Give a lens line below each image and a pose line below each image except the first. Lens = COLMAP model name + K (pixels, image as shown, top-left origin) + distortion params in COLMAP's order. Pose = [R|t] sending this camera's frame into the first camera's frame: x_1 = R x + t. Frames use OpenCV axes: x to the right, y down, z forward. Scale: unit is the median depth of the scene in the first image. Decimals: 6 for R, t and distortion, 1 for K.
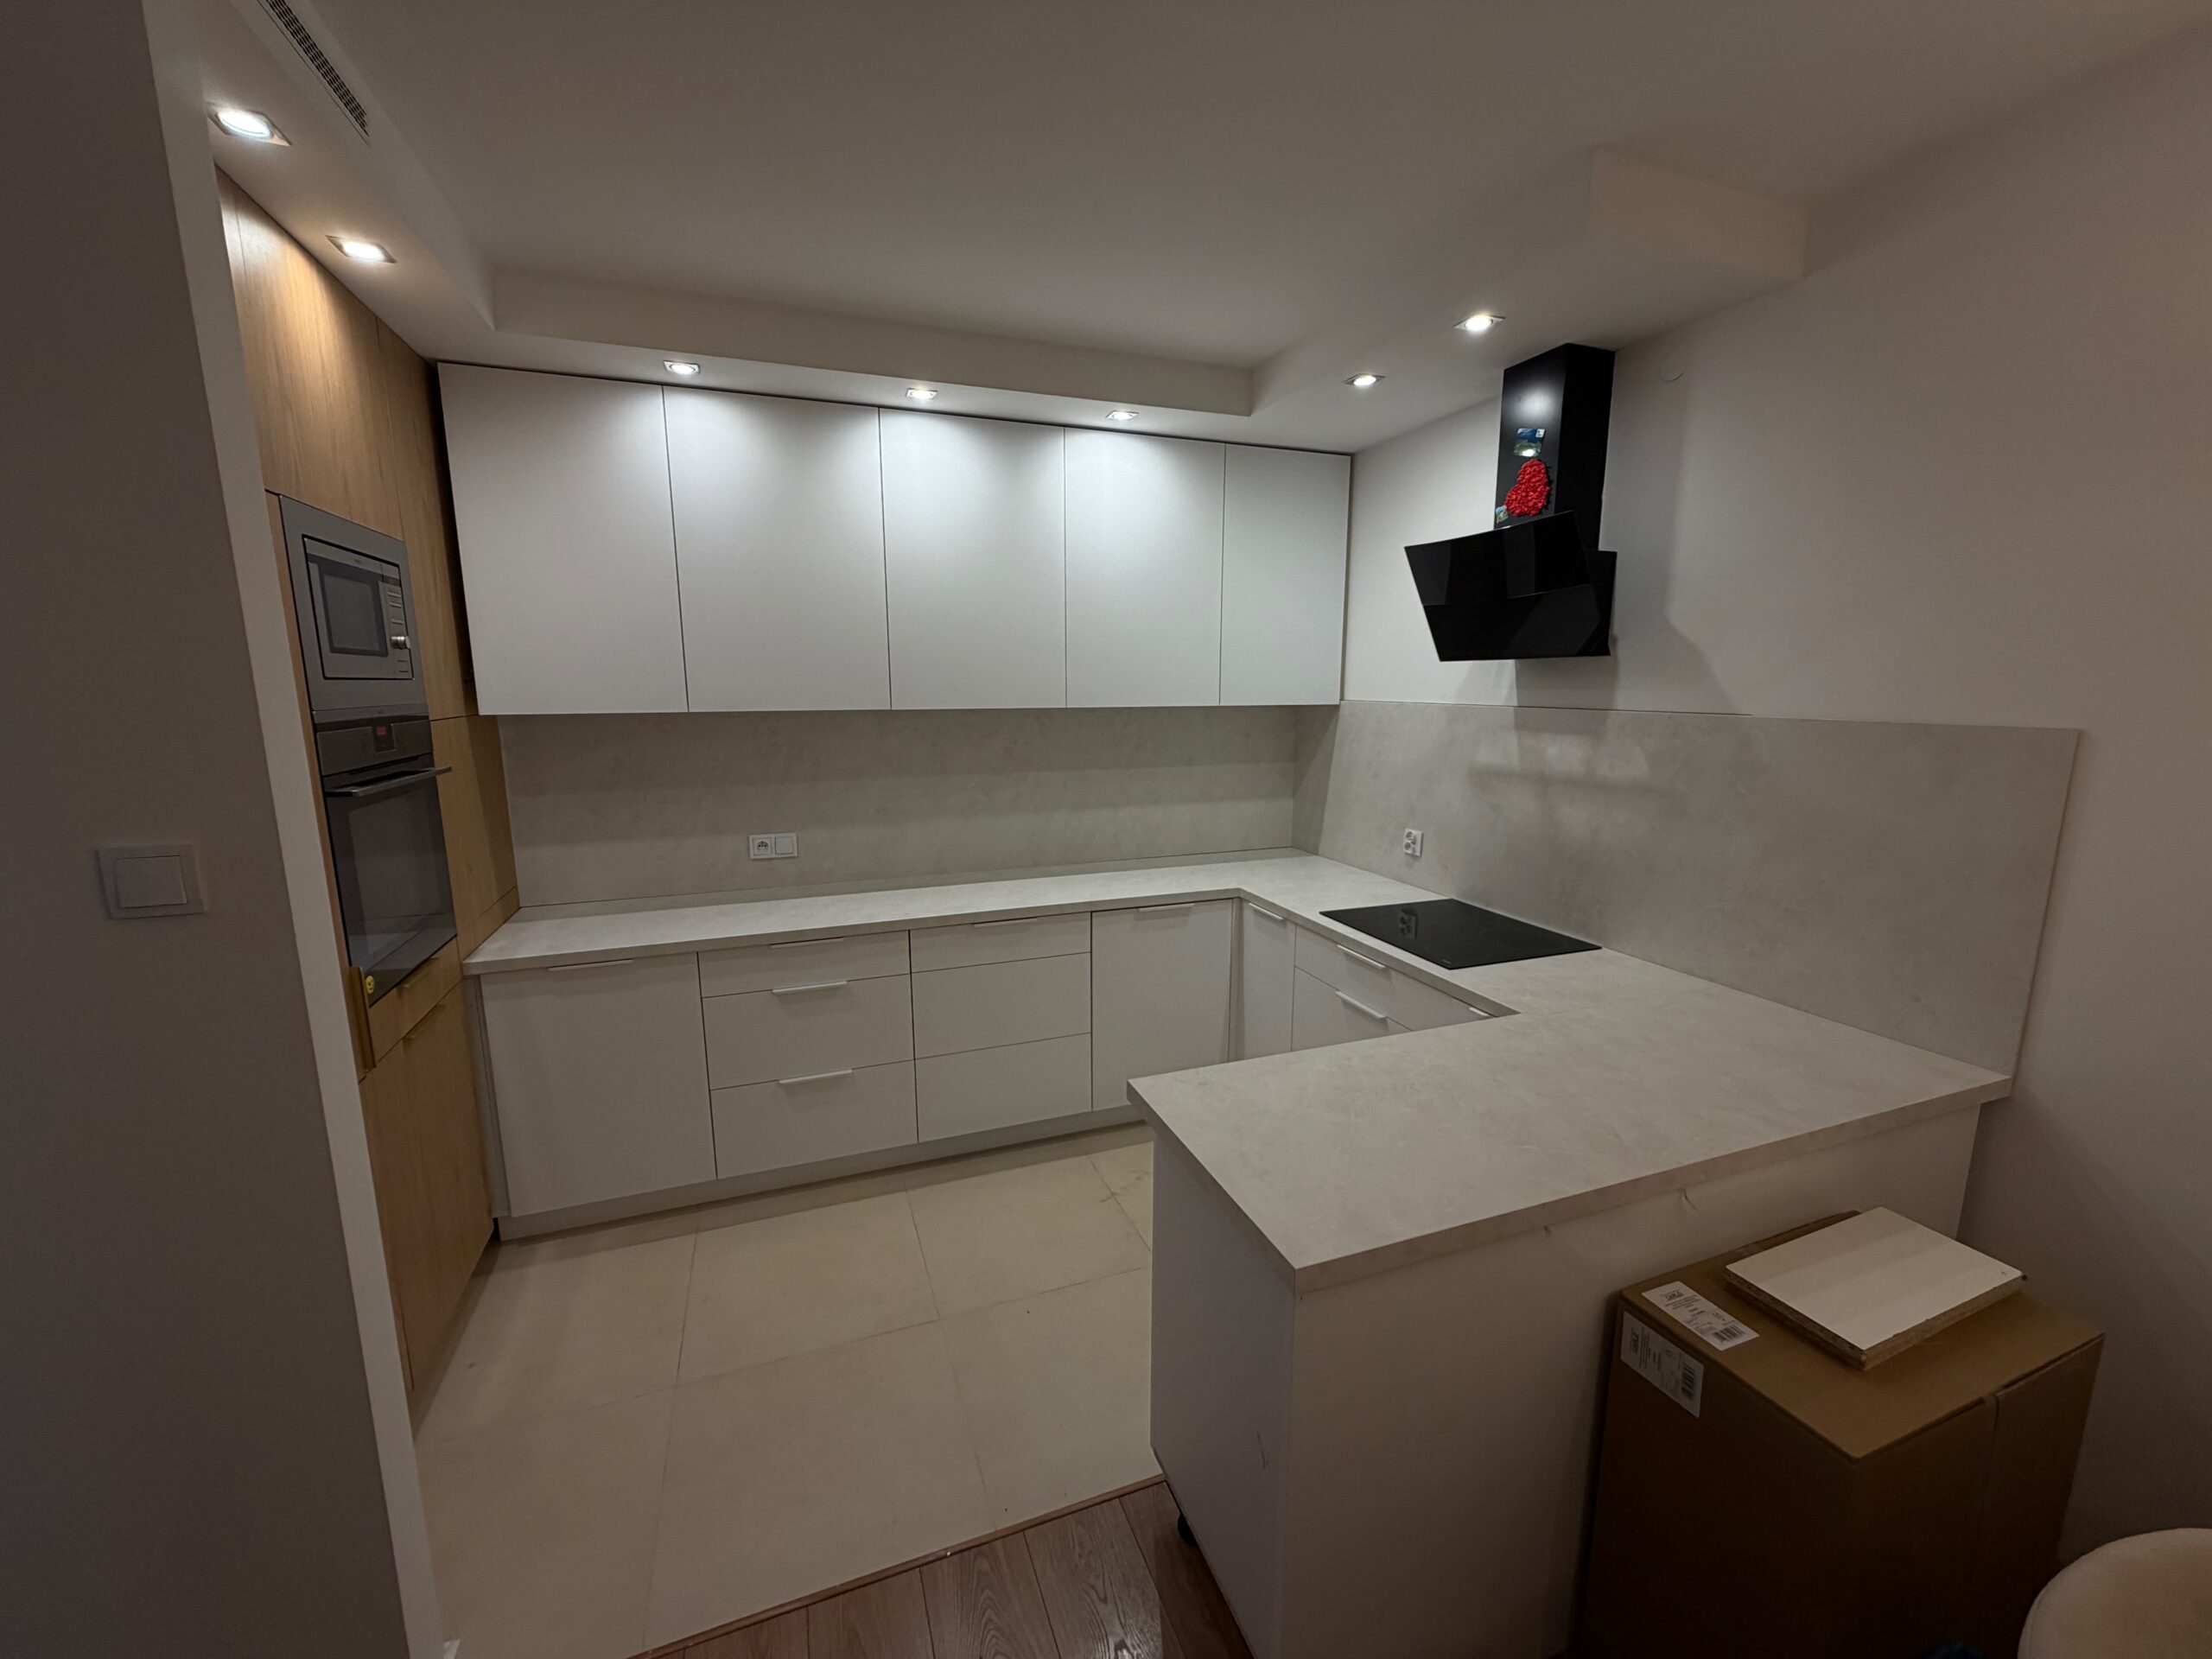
lens RADIAL K [[880.8, 0, 1111.2], [0, 880.8, 832.9], [0, 0, 1]] dist [-0.006424, 0.000850]
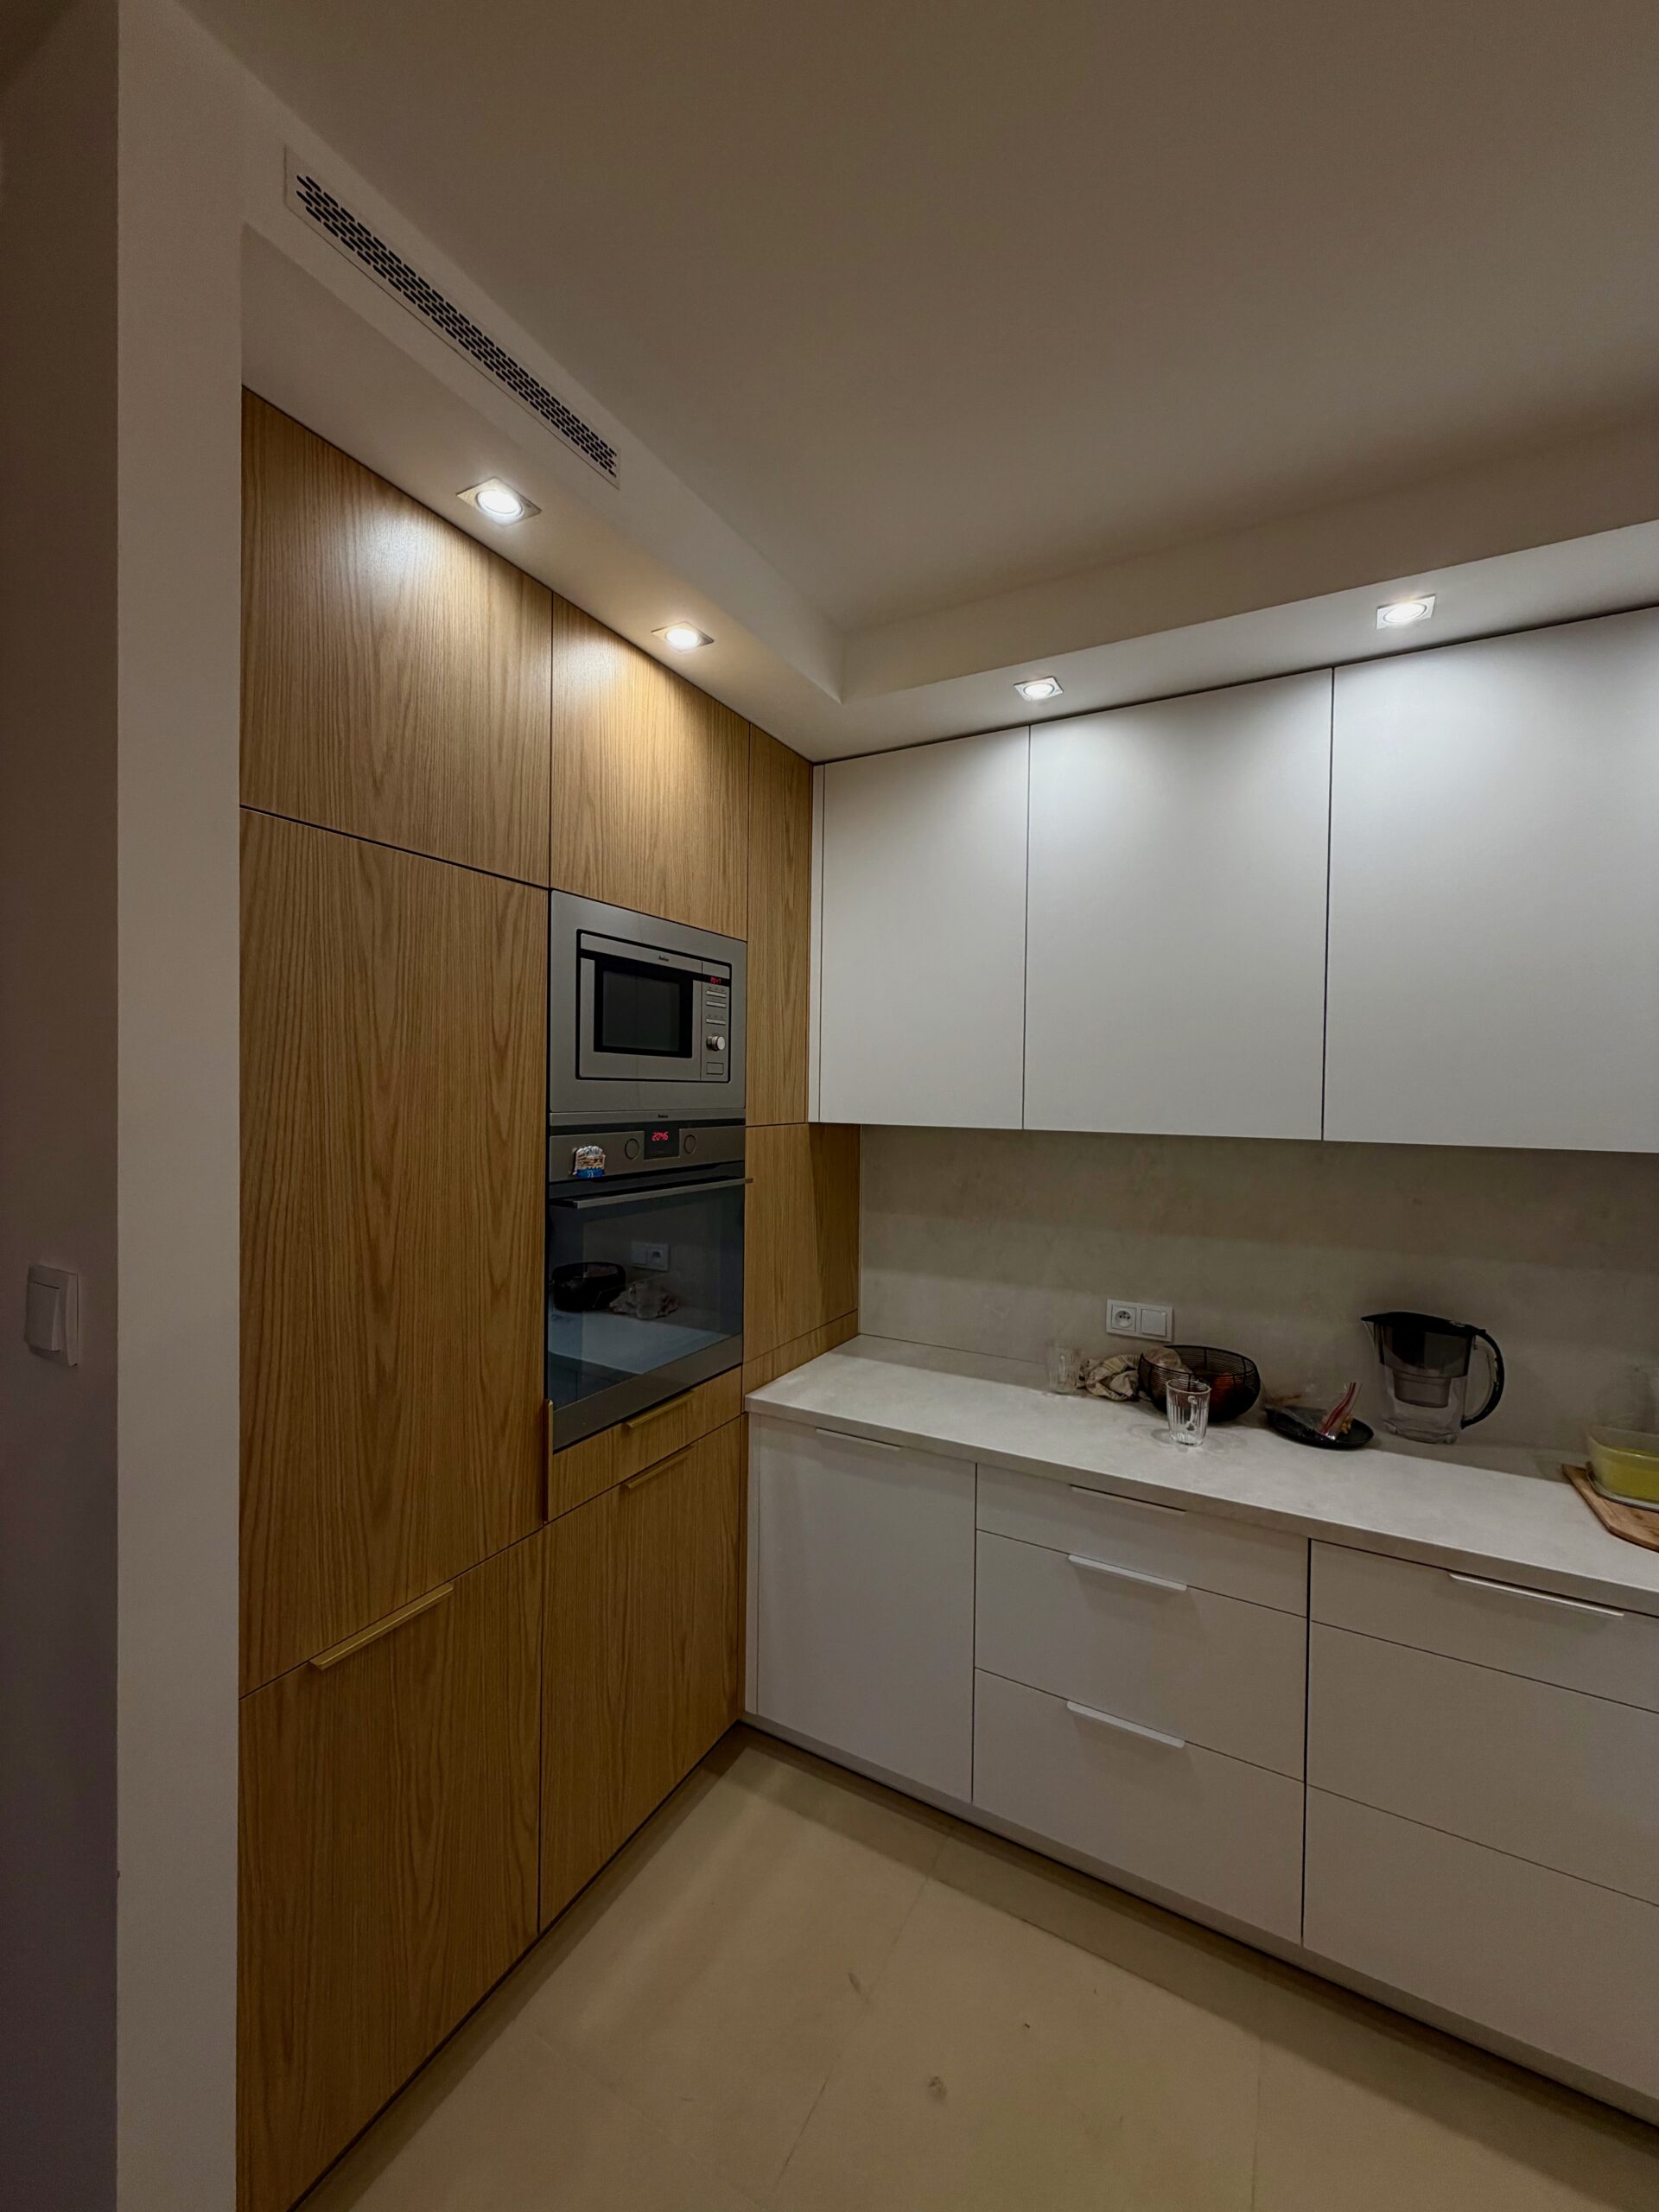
lens RADIAL K [[880.8, 0, 819.0], [0, 880.8, 1098.4], [0, 0, 1]] dist [-0.006424, 0.000850]
pose [[0.640560, 0.019557, -0.767659, -0.012671], [-0.144368, 0.984917, -0.095374, -0.079406], [0.754215, 0.171919, 0.633722, 0.463584]]
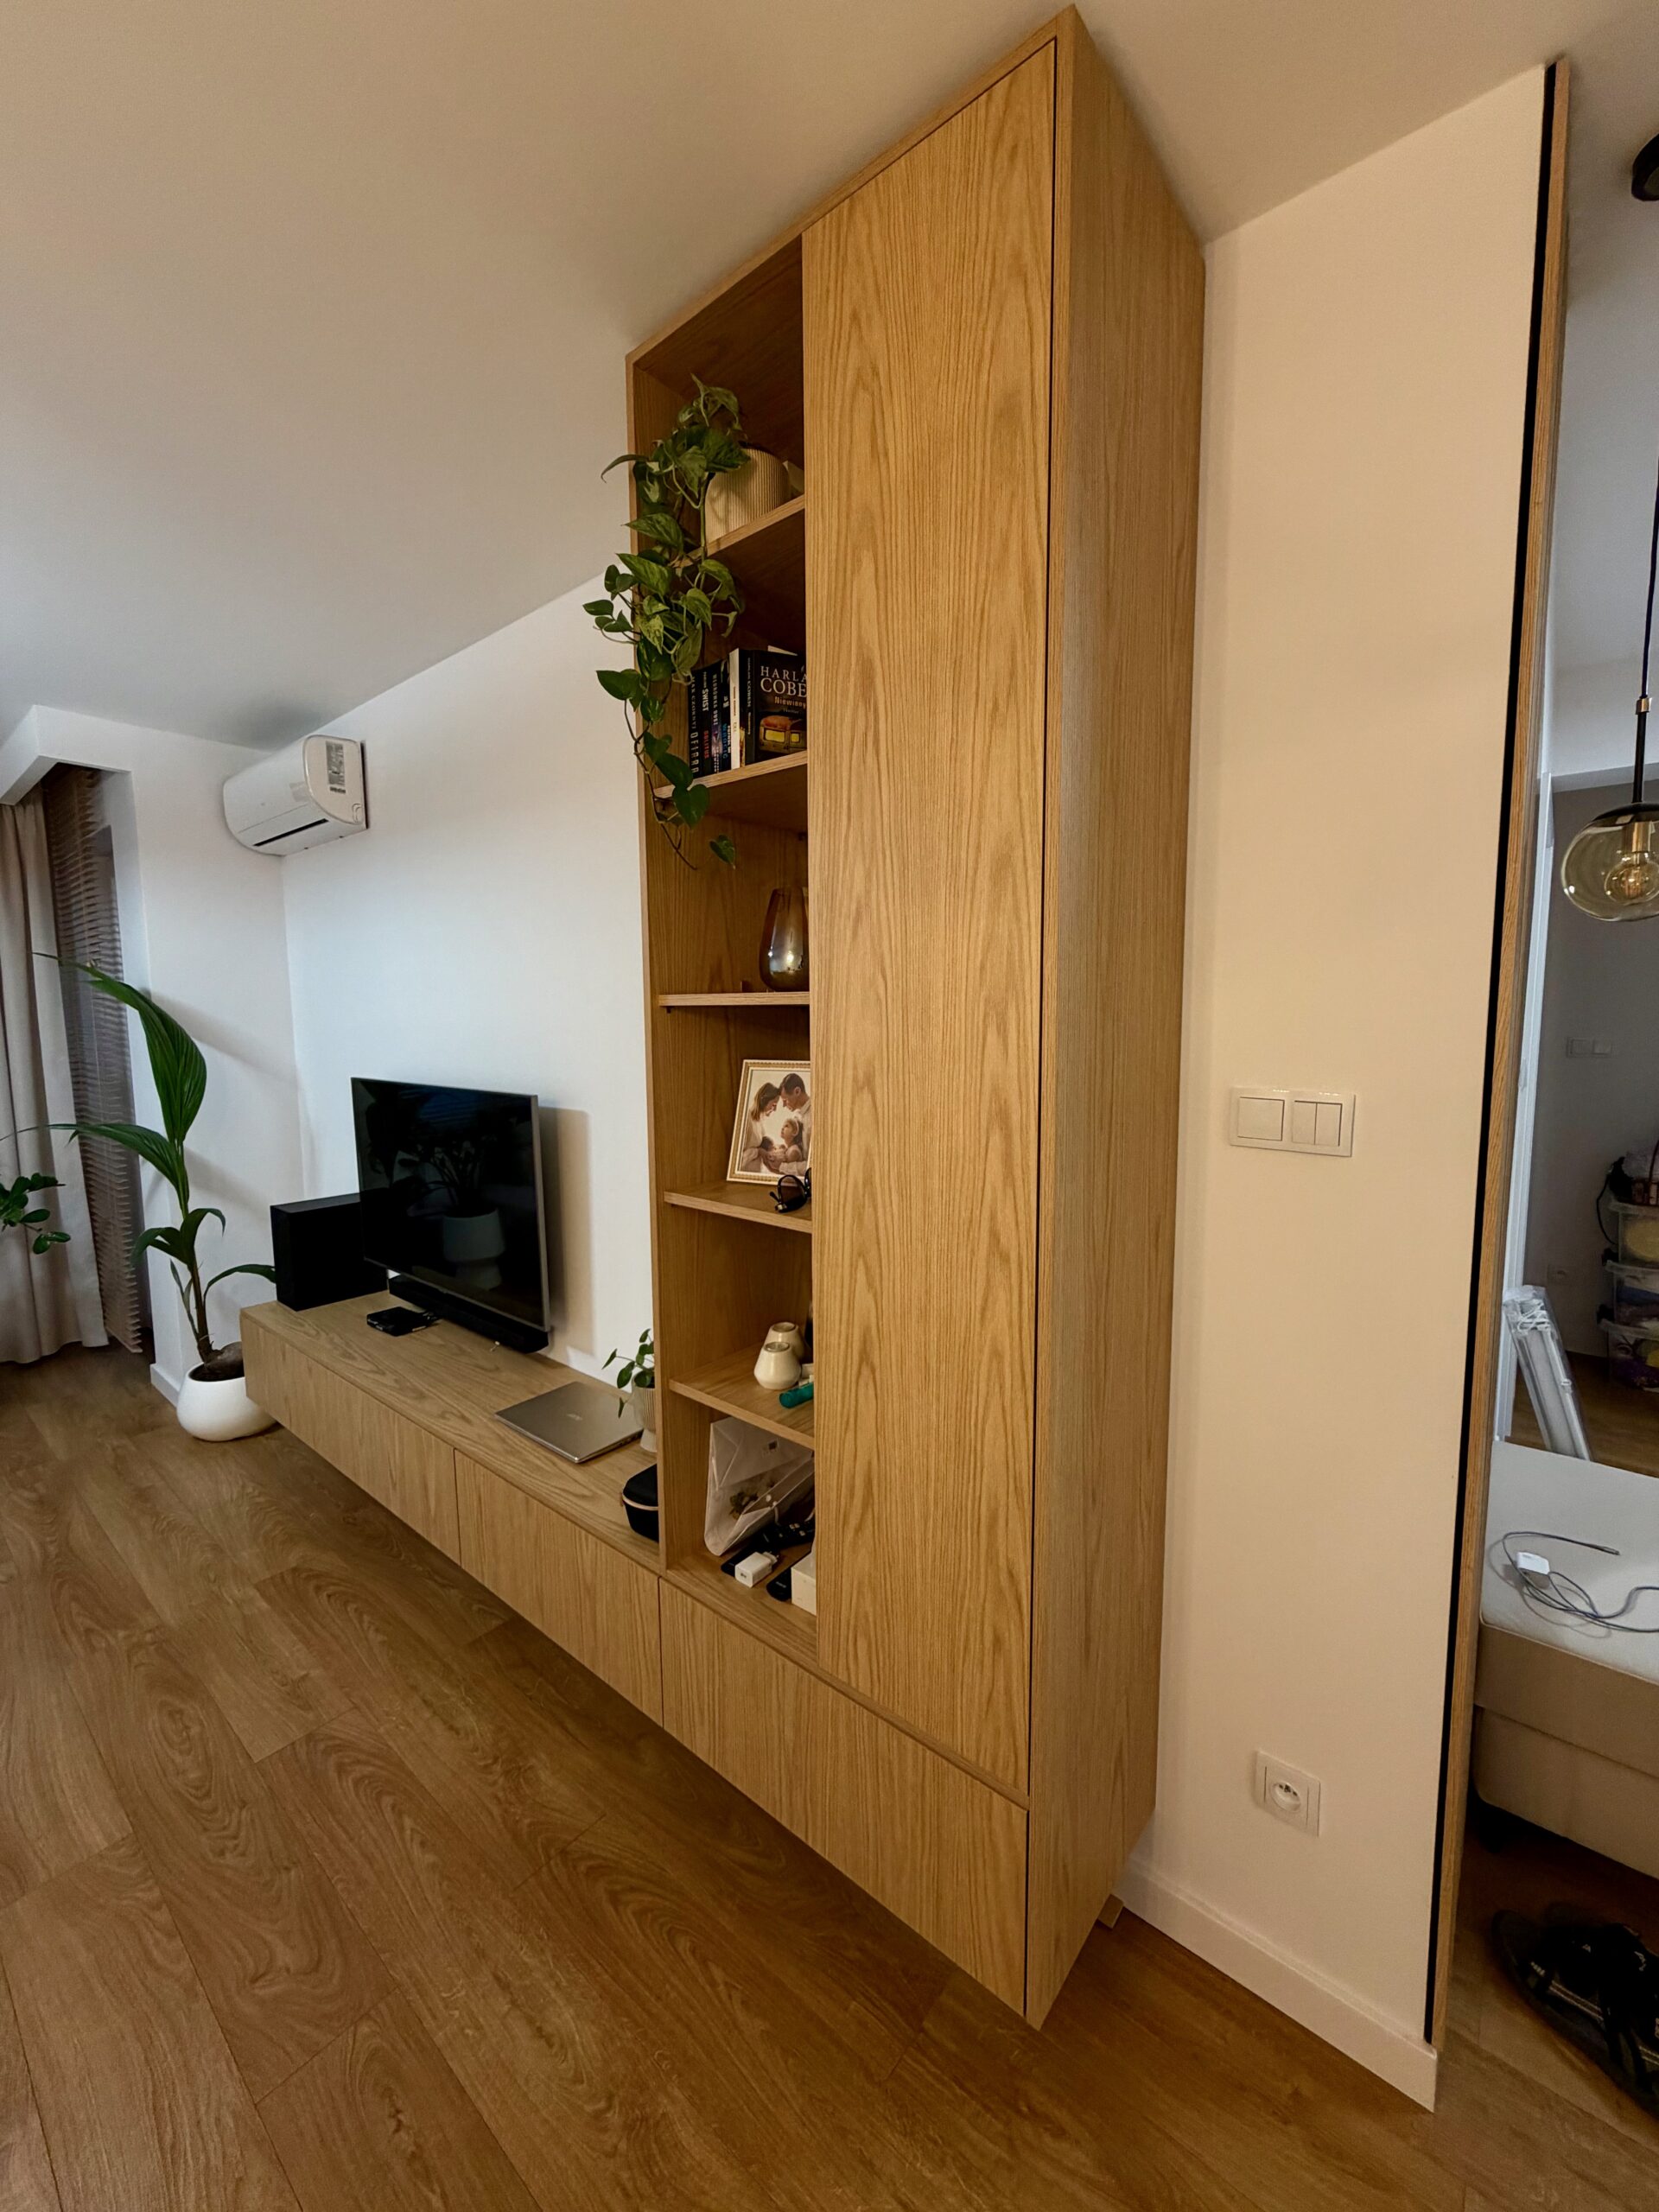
lens RADIAL K [[880.8, 0, 839.4], [0, 880.8, 1101.1], [0, 0, 1]] dist [-0.006424, 0.000850]
pose [[-0.324715, 0.093541, -0.941175, -0.142812], [0.154494, -0.976486, -0.150353, 0.100678], [-0.933109, -0.194228, 0.302628, 0.569699]]
